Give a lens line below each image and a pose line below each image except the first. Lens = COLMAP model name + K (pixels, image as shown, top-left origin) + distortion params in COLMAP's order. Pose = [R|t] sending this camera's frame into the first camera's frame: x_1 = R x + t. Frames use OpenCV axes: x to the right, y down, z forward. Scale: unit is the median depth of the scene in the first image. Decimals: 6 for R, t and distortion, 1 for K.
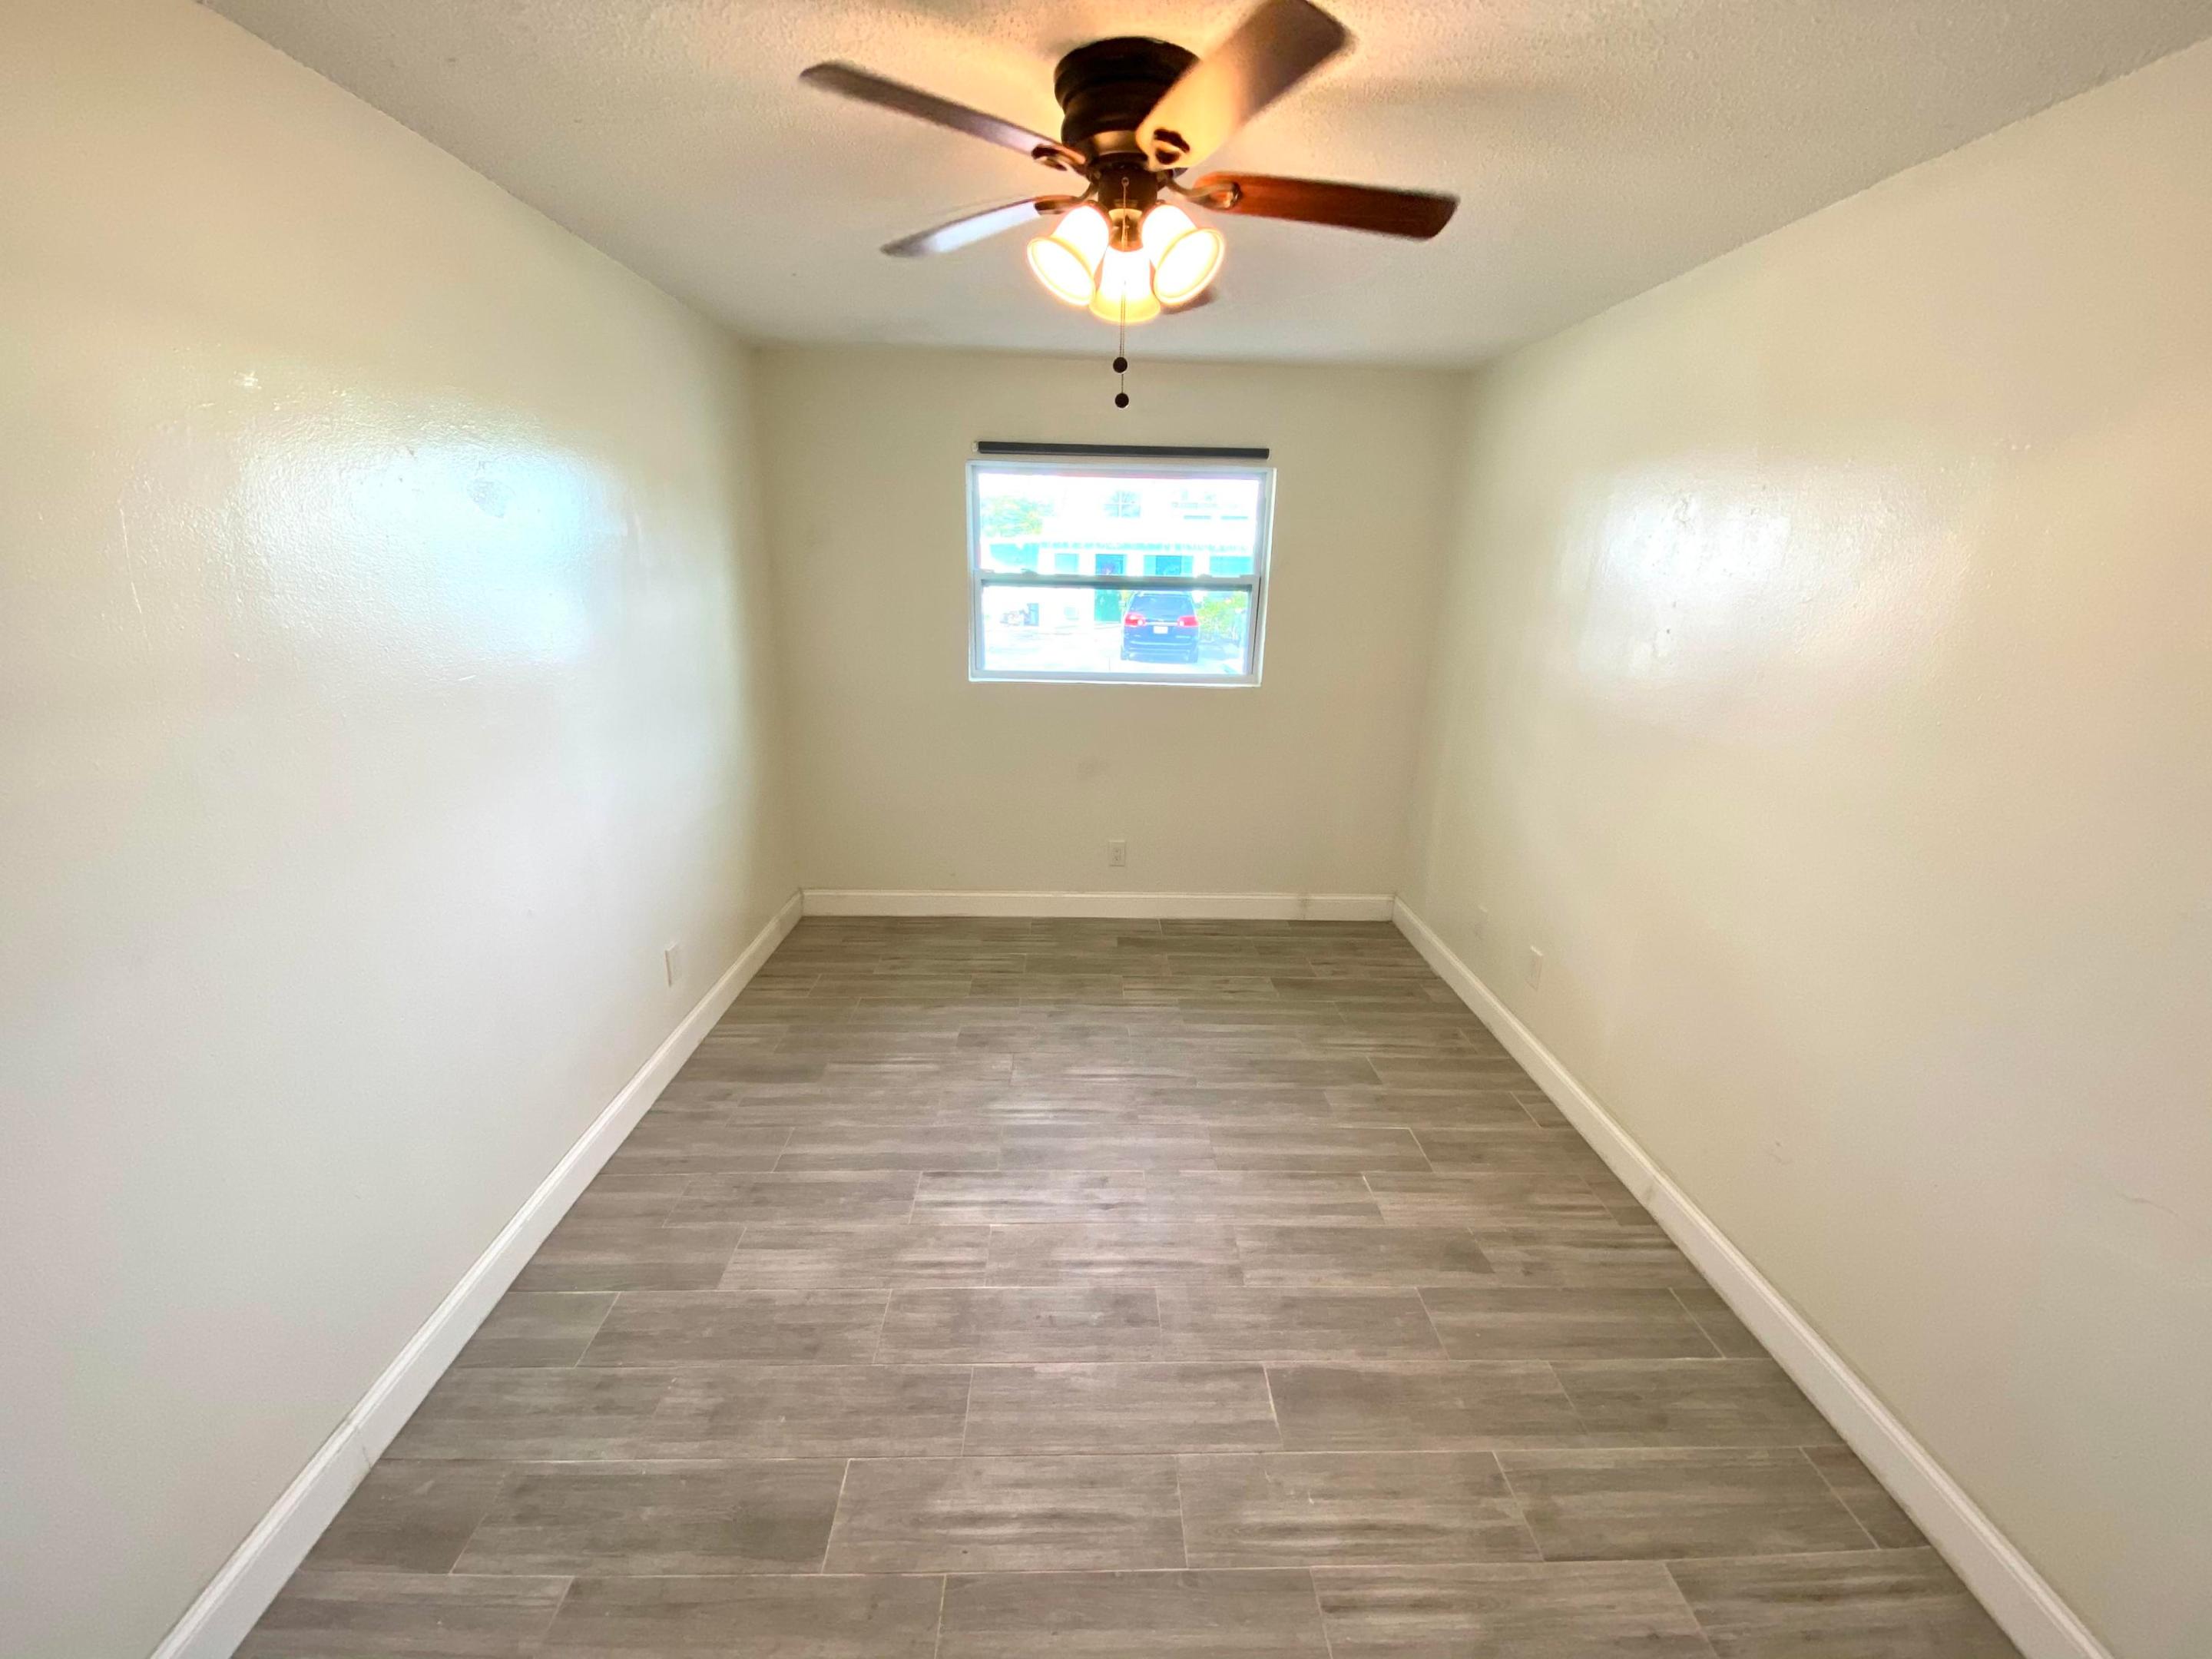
lens RADIAL K [[896.7, 0, 1101.6], [0, 896.7, 835.5], [0, 0, 1]] dist [0.008267, -0.013776]
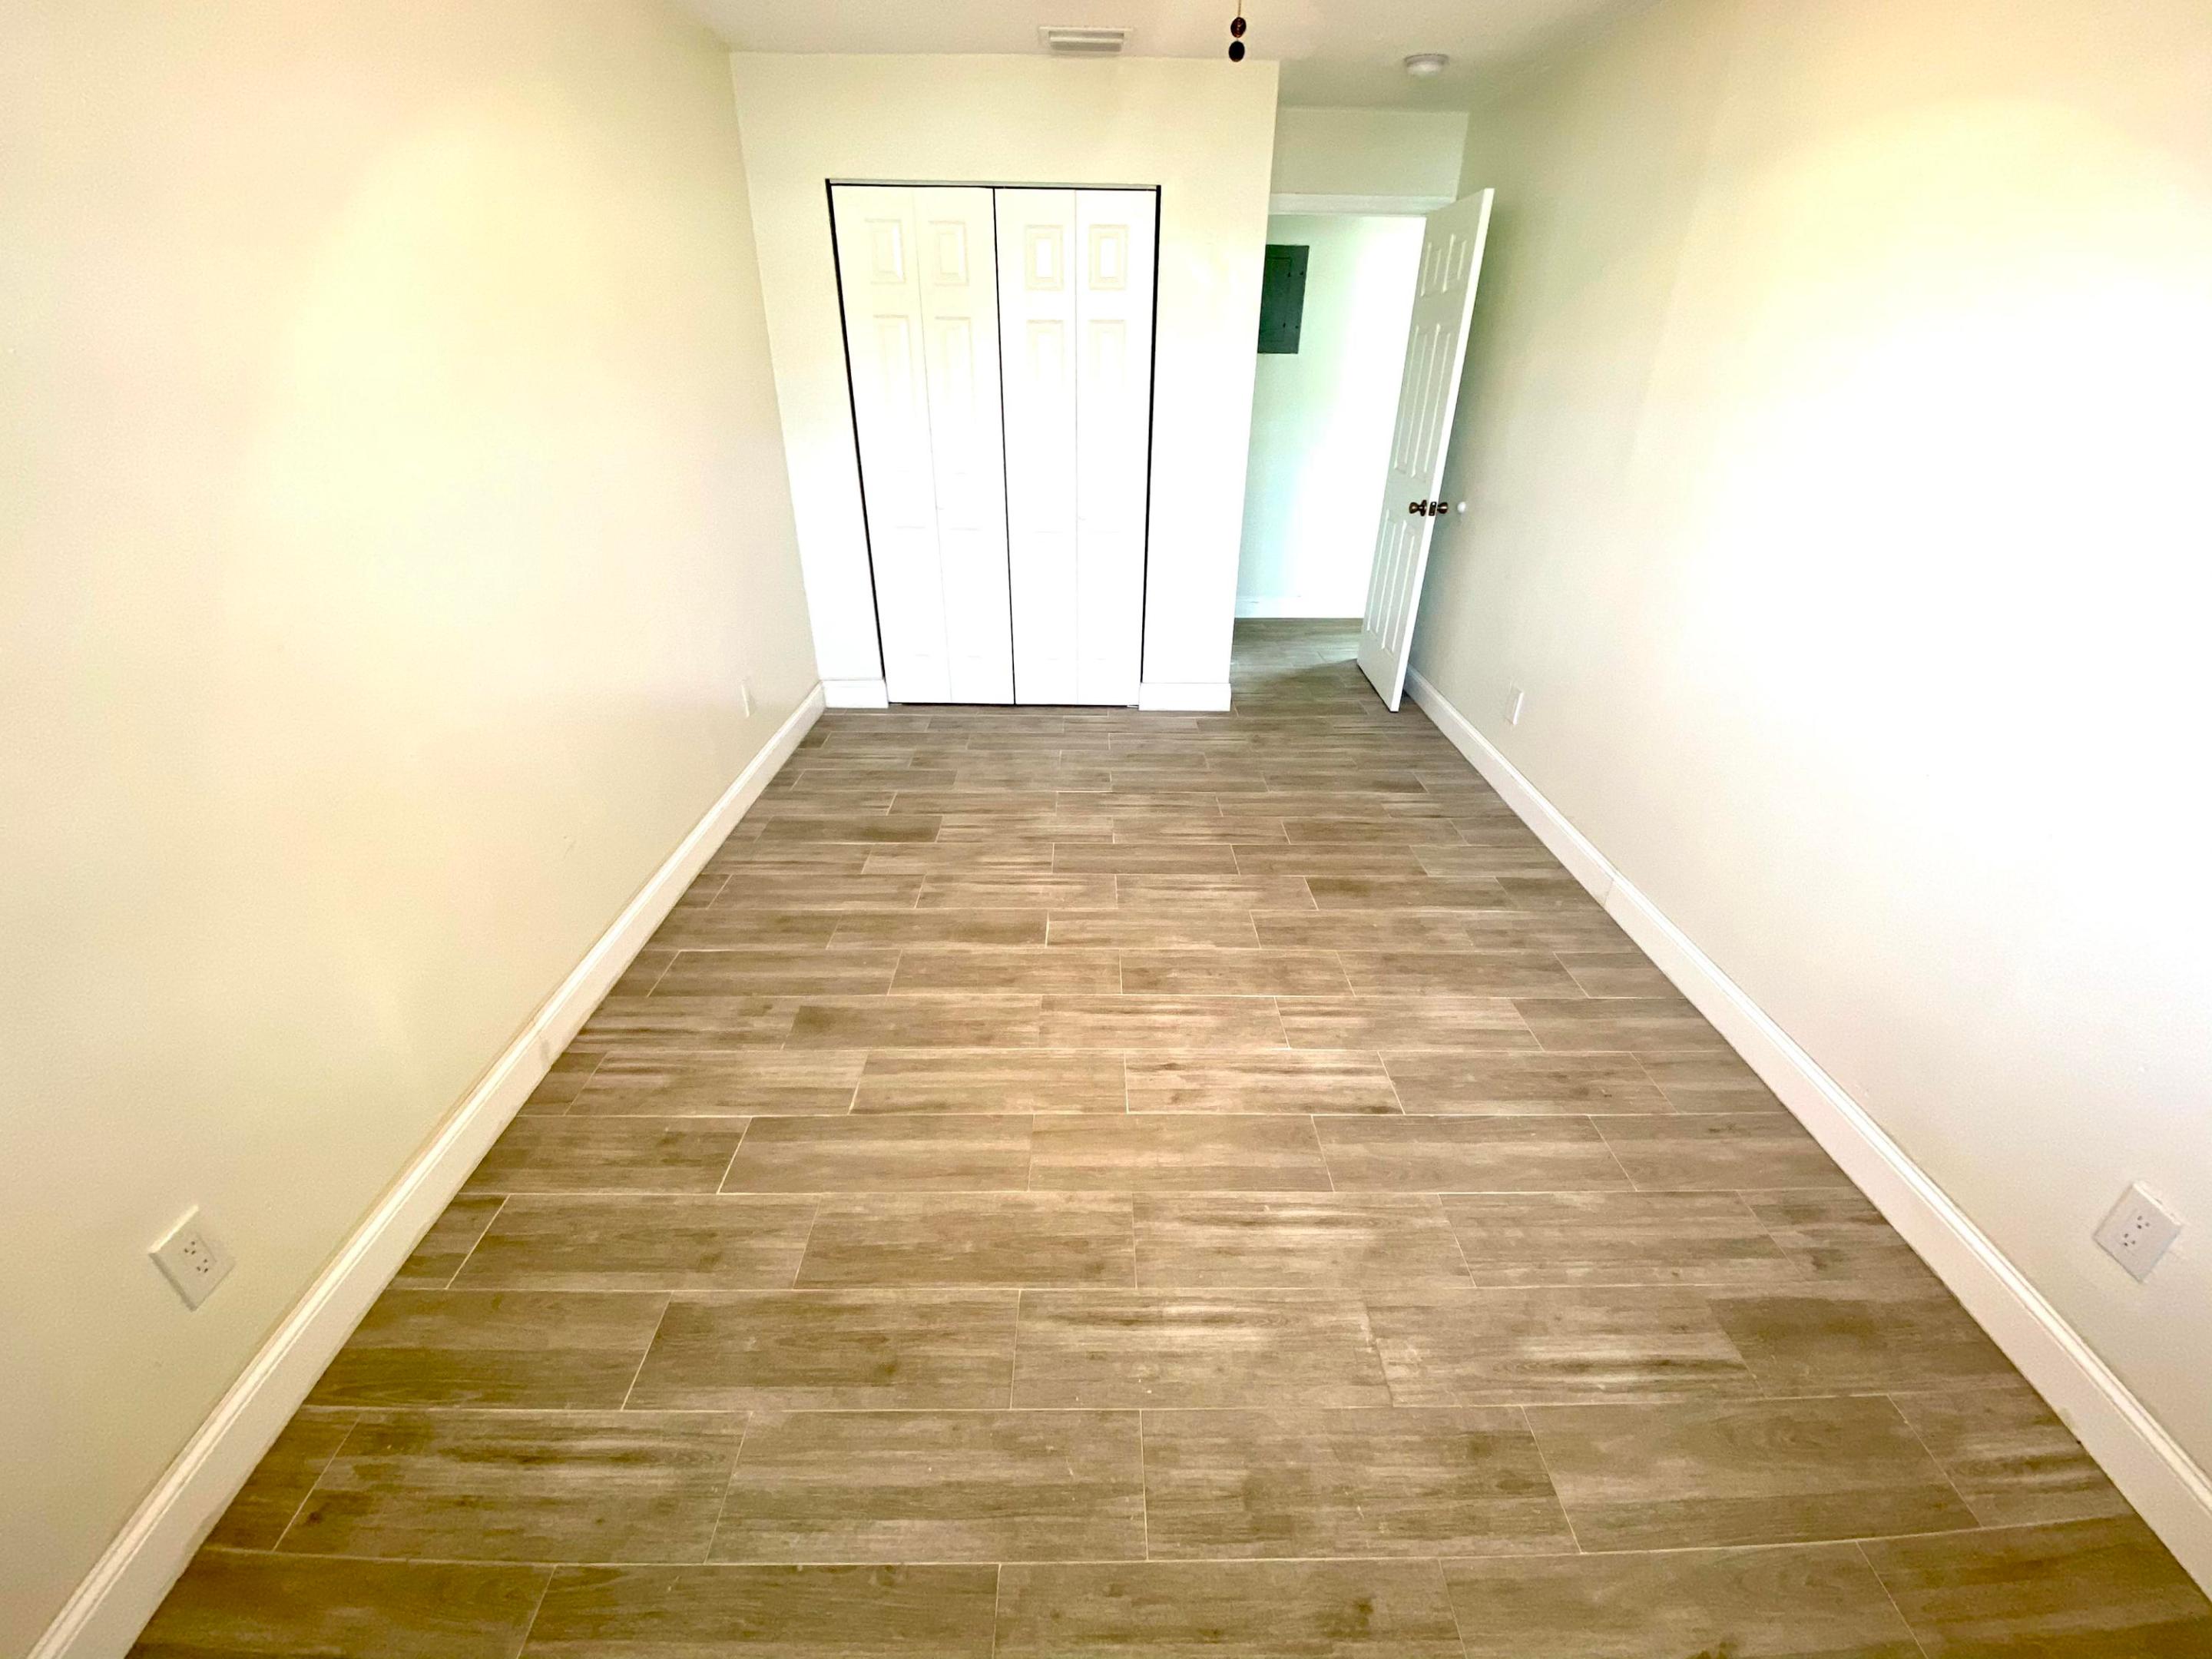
lens RADIAL K [[896.7, 0, 1089.3], [0, 896.7, 826.5], [0, 0, 1]] dist [0.008267, -0.013776]
pose [[-0.999130, -0.040332, 0.010636, 0.092475], [-0.021458, 0.715668, 0.698111, -0.405762], [-0.035768, 0.697275, -0.715911, 1.564138]]
